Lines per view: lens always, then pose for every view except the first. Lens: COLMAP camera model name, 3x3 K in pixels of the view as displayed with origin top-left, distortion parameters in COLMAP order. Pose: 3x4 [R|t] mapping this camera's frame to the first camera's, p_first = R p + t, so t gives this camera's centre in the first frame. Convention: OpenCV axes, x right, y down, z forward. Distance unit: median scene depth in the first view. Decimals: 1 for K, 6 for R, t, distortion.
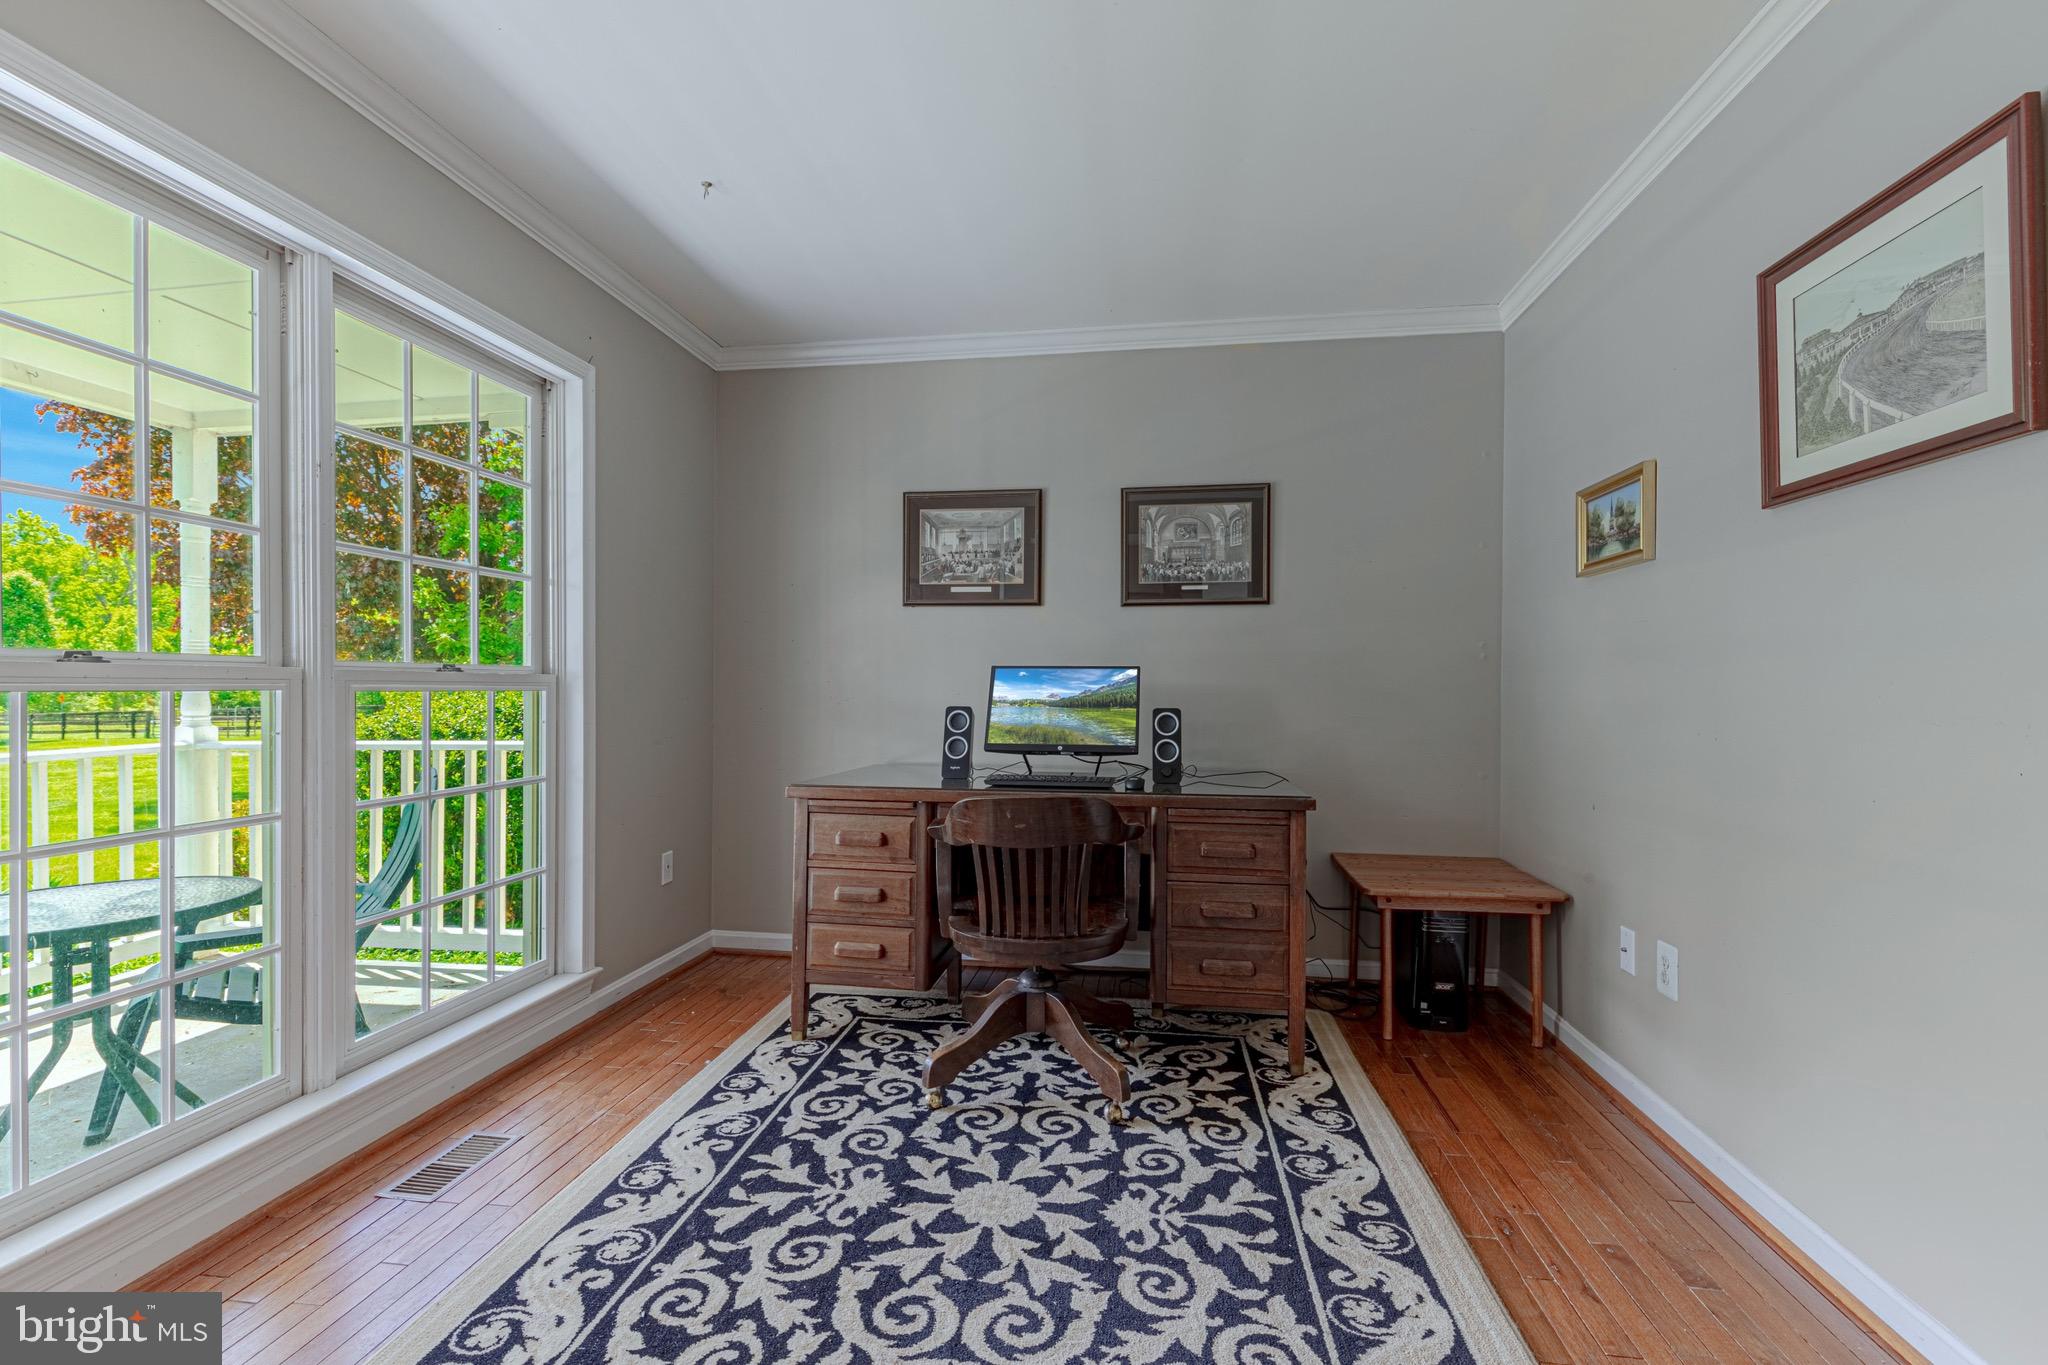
lens RADIAL K [[934.0, 0, 1023.8], [0, 934.0, 686.8], [0, 0, 1]] dist [0.004513, 0.000310]
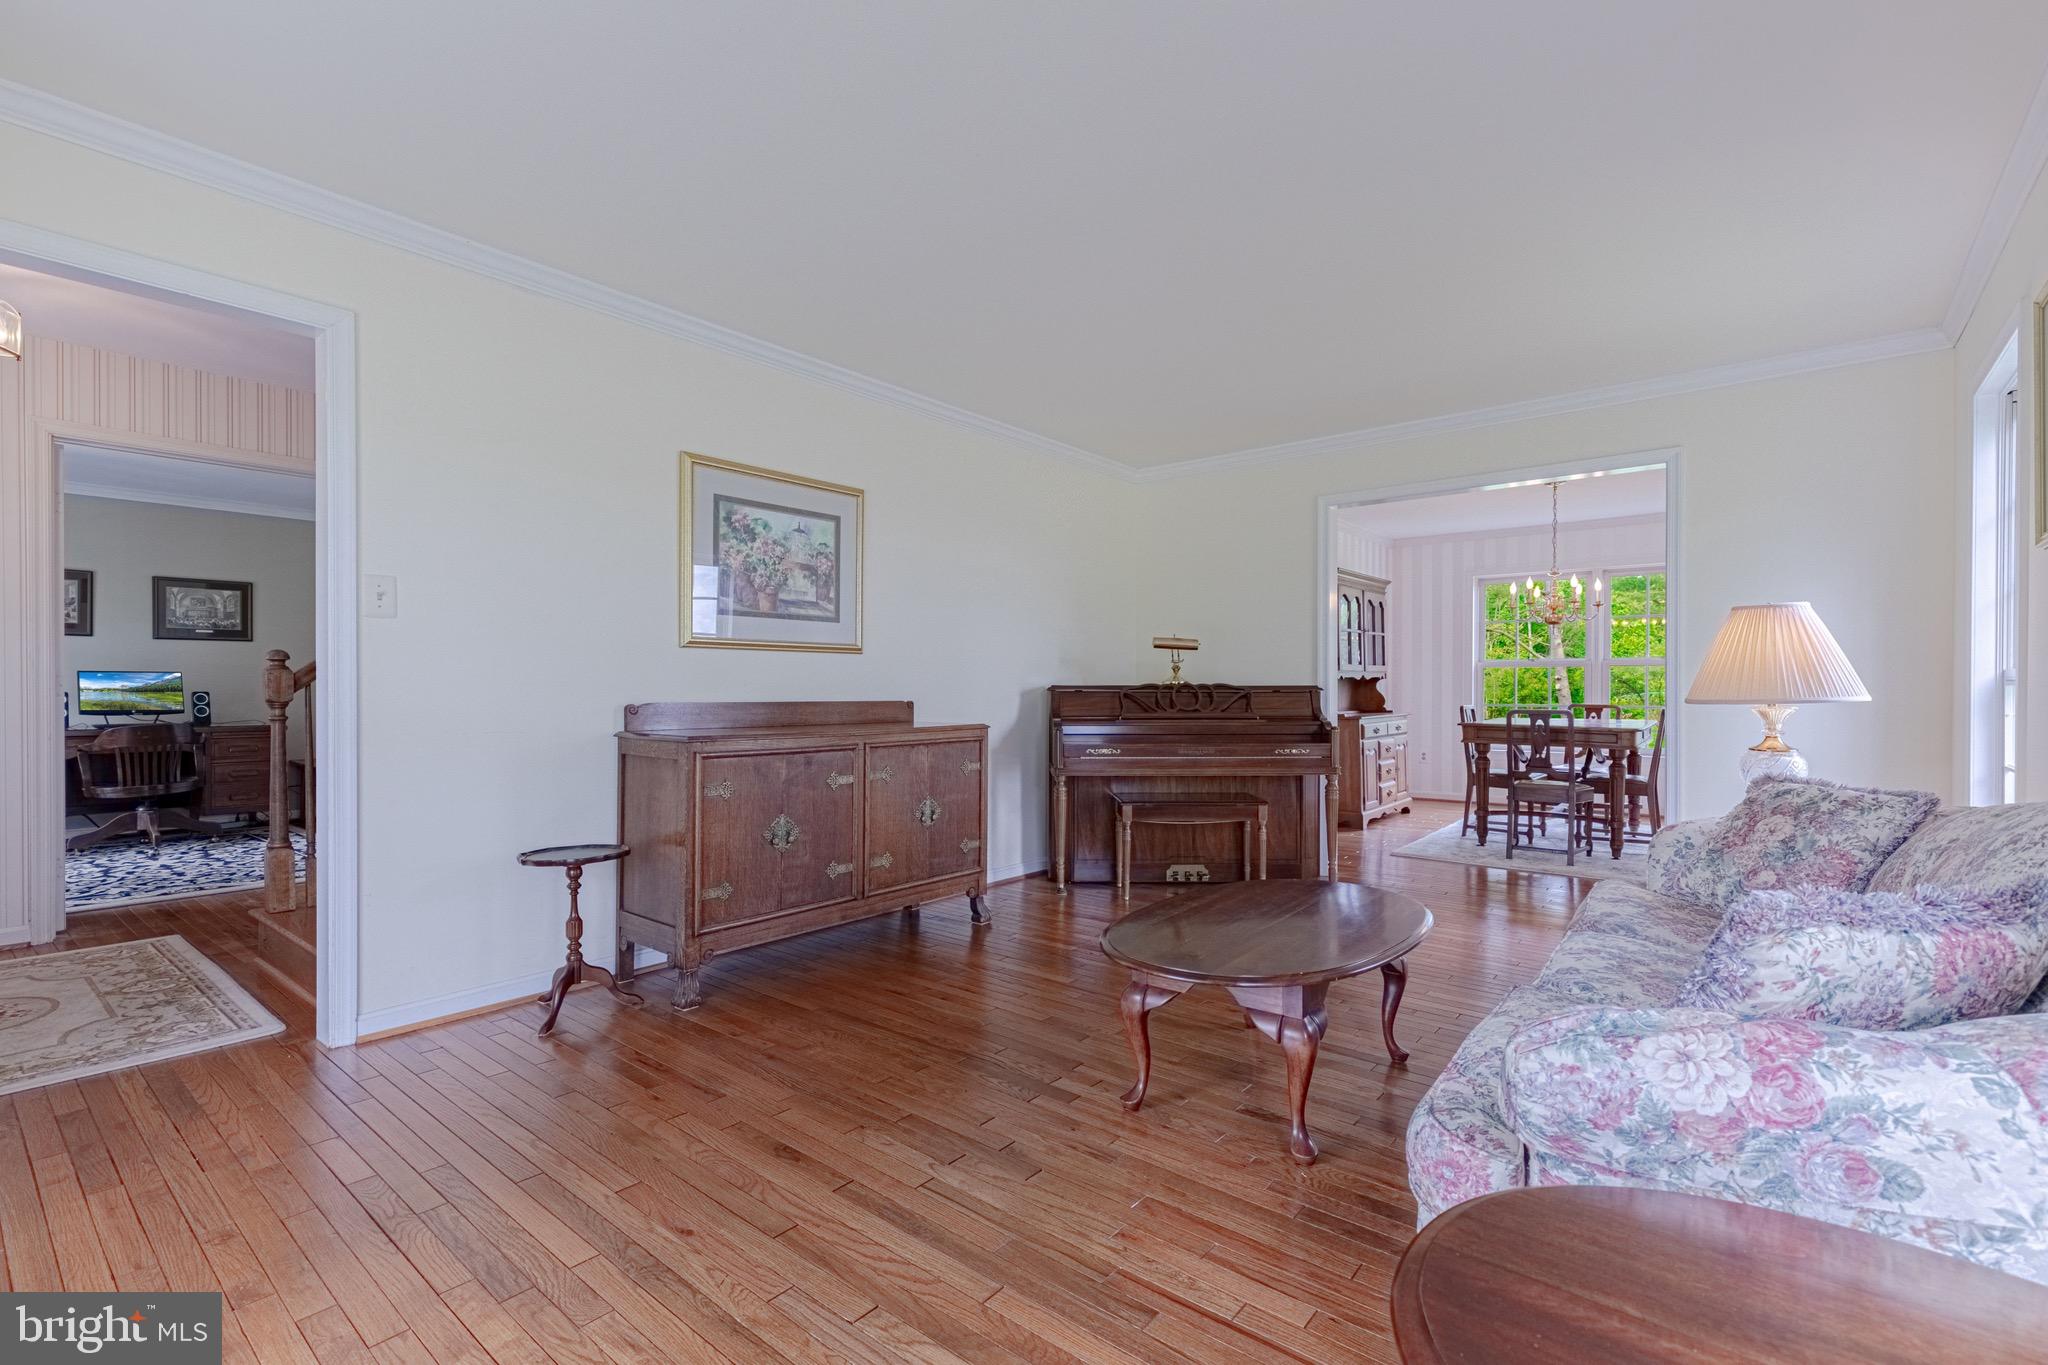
lens RADIAL K [[934.0, 0, 1026.4], [0, 934.0, 683.4], [0, 0, 1]] dist [0.004513, 0.000310]
pose [[0.530018, 0.002314, 0.847983, -0.643420], [-0.005334, 0.999986, 0.000605, -0.008044], [-0.847970, -0.004844, 0.530022, -1.702885]]
